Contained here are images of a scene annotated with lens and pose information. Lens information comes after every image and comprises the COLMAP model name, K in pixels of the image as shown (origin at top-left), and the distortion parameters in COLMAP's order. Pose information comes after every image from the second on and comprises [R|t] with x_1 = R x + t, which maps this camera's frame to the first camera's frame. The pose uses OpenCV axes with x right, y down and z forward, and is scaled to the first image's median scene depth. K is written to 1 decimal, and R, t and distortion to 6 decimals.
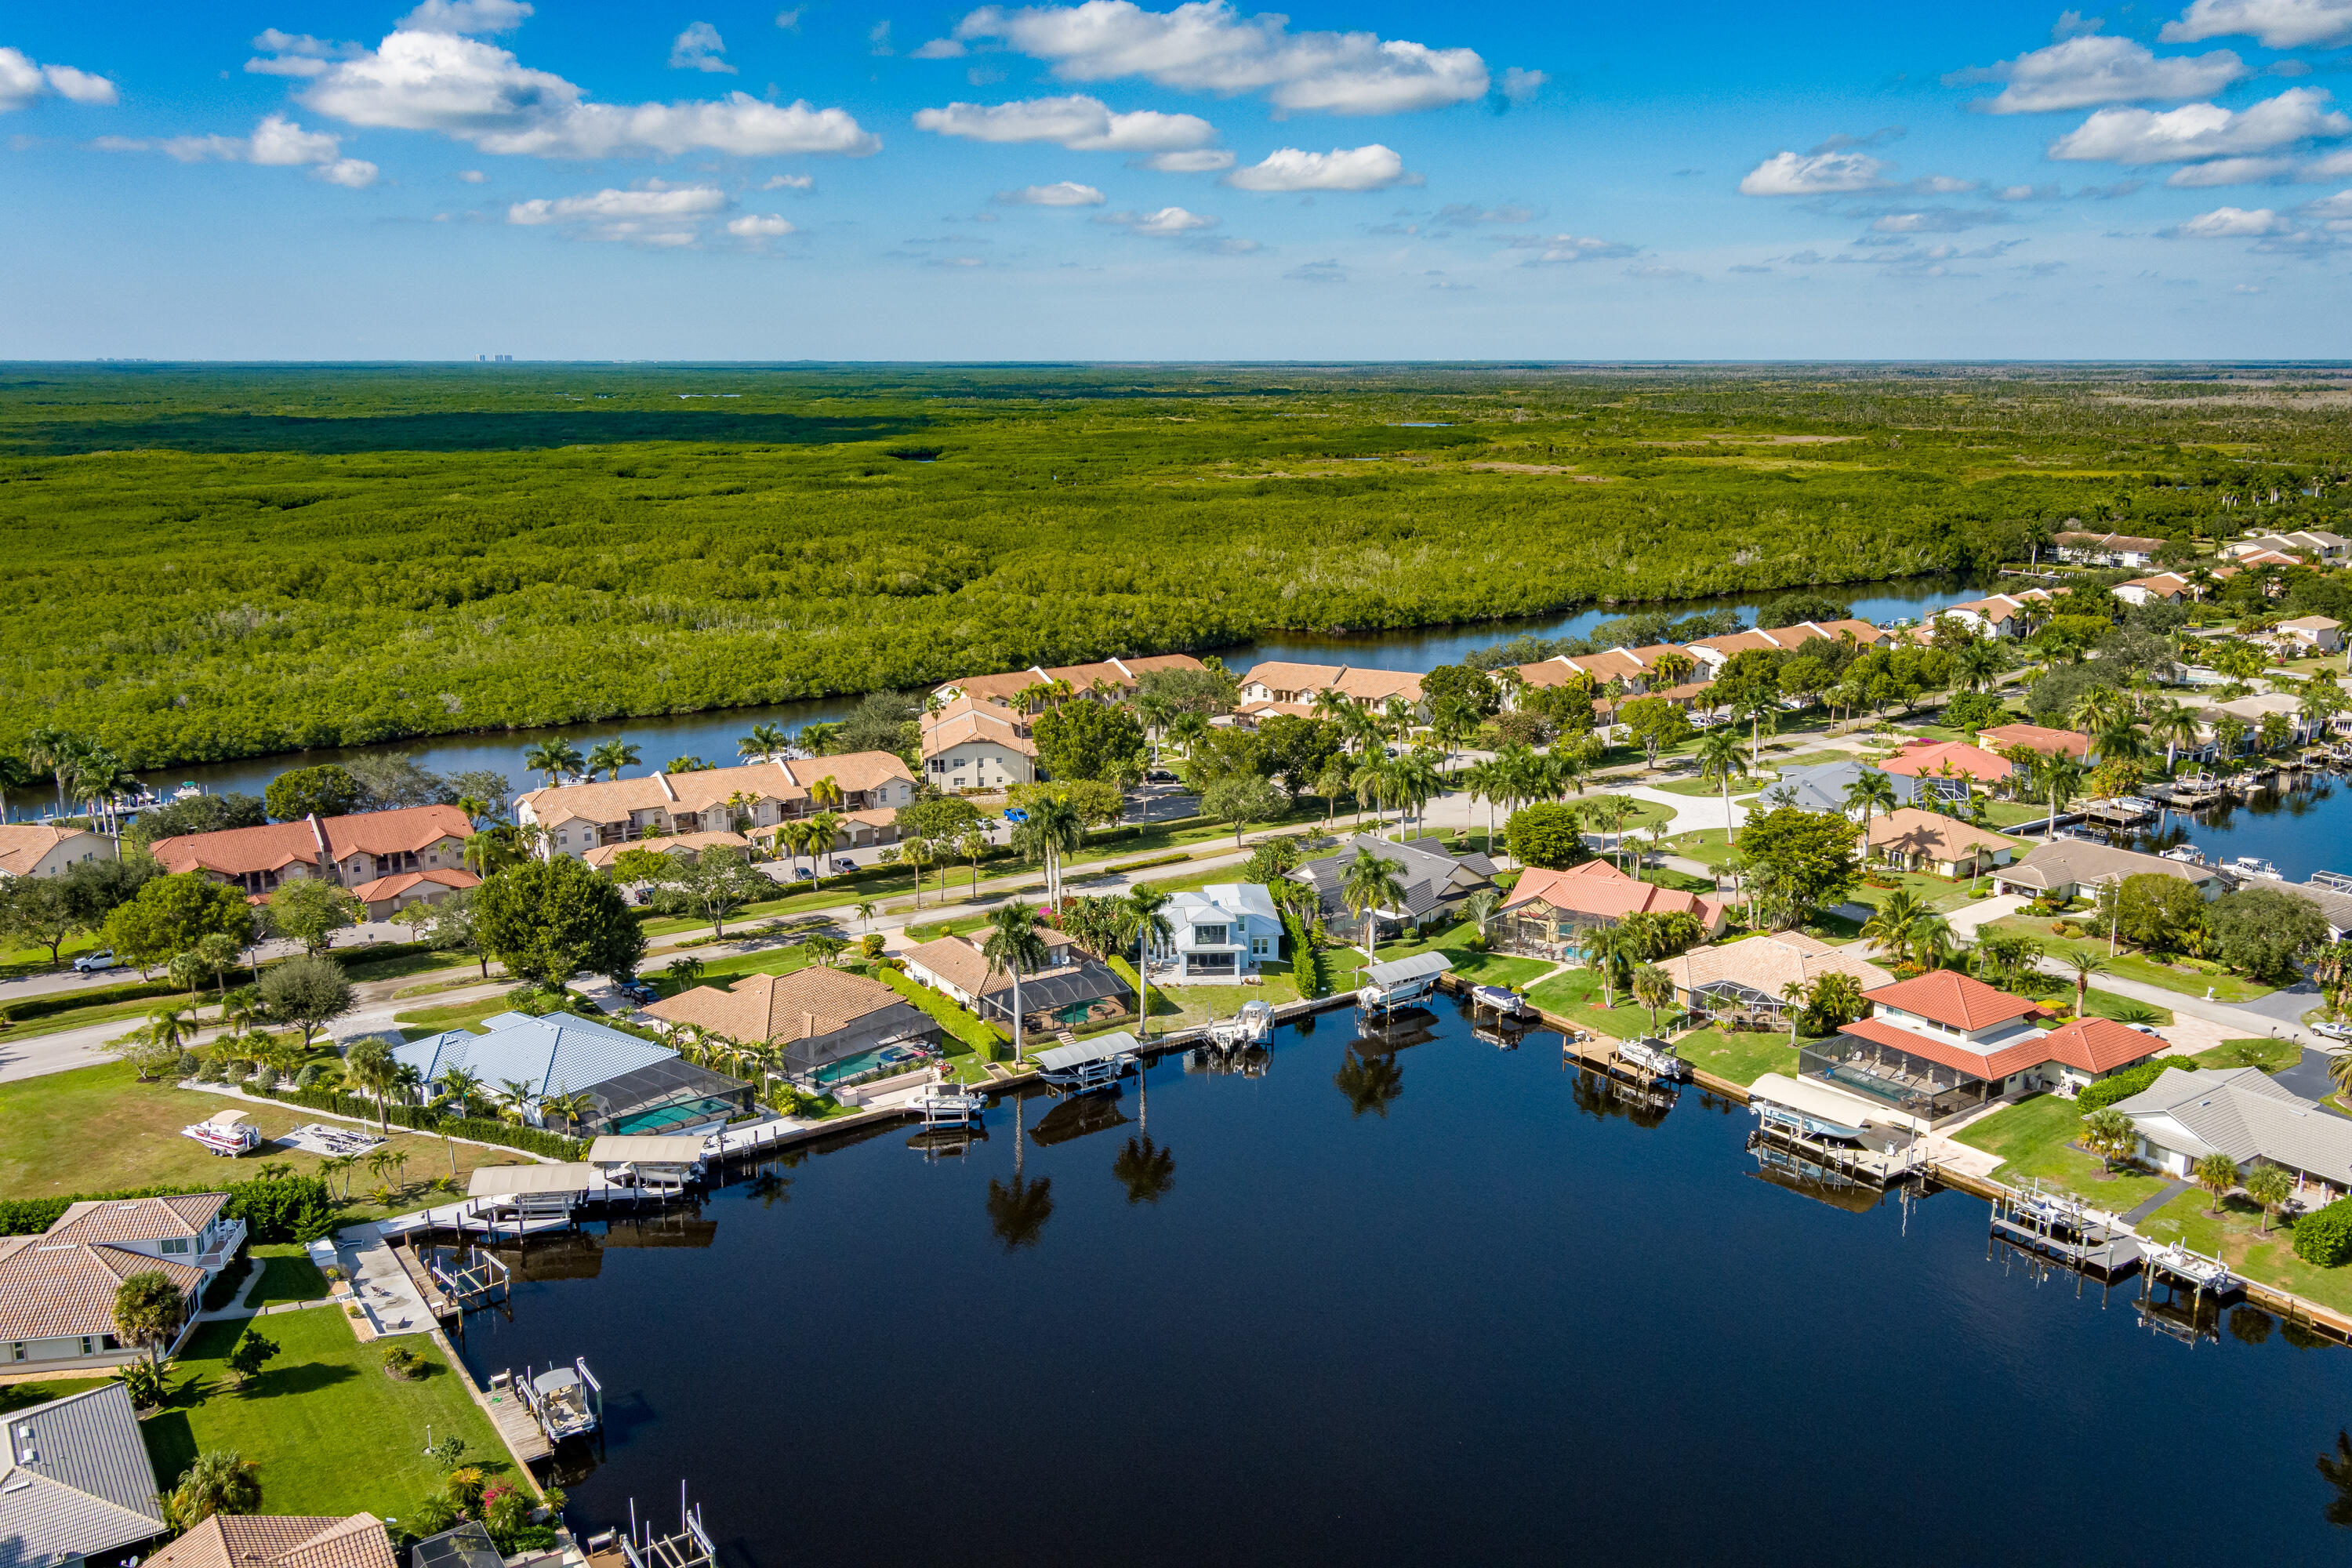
lens RADIAL K [[1894.8, 0, 1181.8], [0, 1894.8, 787.5], [0, 0, 1]] dist [0.036636, -0.036844]
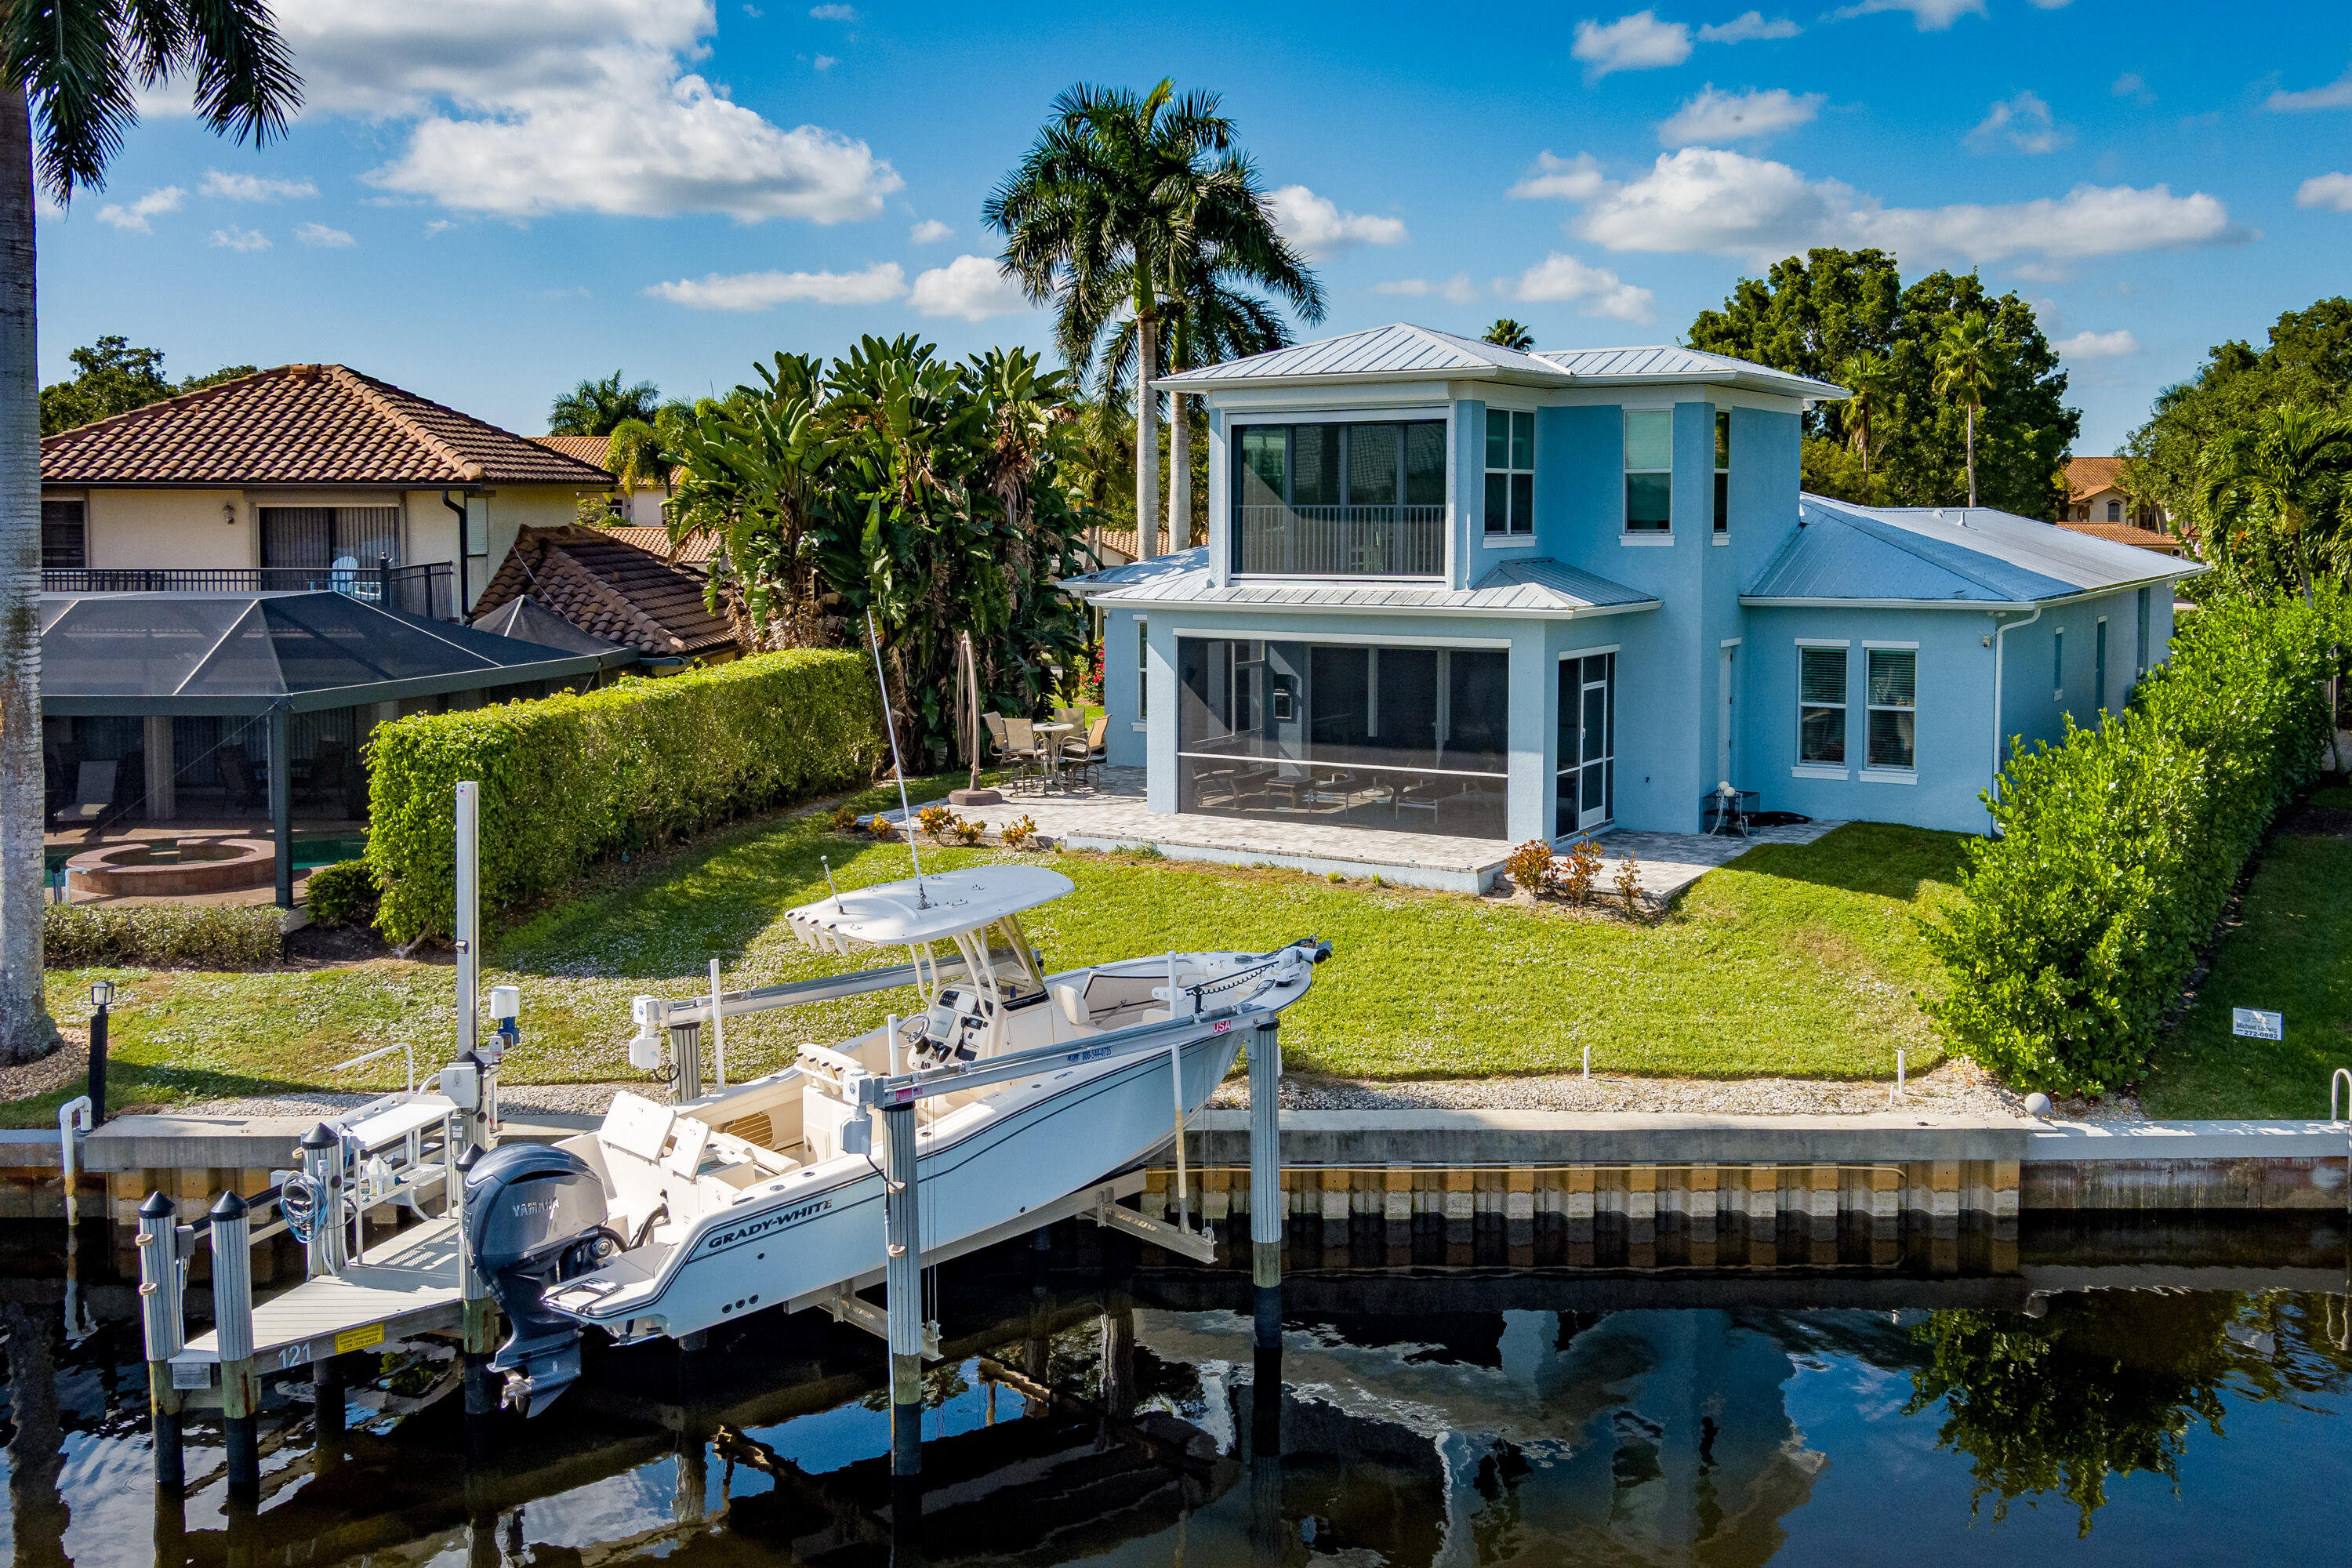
lens RADIAL K [[2221.6, 0, 1177.1], [0, 2221.6, 710.4], [0, 0, 1]] dist [0.030440, -0.004625]
pose [[0.824622, 0.055084, -0.562996, 0.091216], [-0.132314, 0.986422, -0.097287, 0.107860], [0.549992, 0.154717, 0.820714, 0.871904]]
